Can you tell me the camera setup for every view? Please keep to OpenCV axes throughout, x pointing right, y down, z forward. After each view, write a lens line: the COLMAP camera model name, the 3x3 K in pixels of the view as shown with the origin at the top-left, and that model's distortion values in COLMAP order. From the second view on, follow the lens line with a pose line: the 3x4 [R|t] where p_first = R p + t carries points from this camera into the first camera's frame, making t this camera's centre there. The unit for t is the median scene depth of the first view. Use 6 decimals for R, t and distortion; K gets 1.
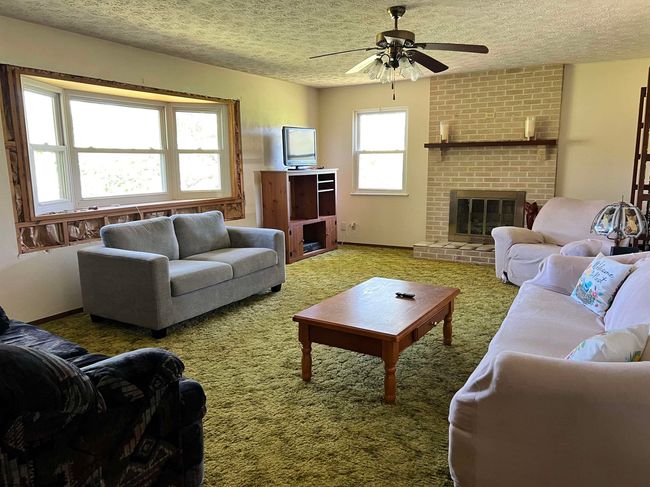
lens RADIAL K [[490.9, 0, 323.3], [0, 490.9, 246.6], [0, 0, 1]] dist [0.006305, -0.000769]
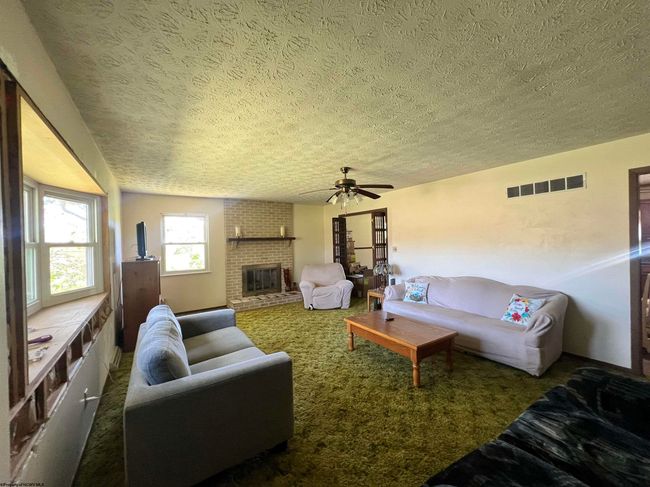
lens RADIAL K [[260.4, 0, 319.7], [0, 260.4, 242.1], [0, 0, 1]] dist [-0.001081, -0.000167]
pose [[0.436980, -0.000717, 0.899471, -0.430572], [0.171945, 0.981625, -0.082751, -0.078923], [-0.882884, 0.190820, 0.429074, 0.388567]]
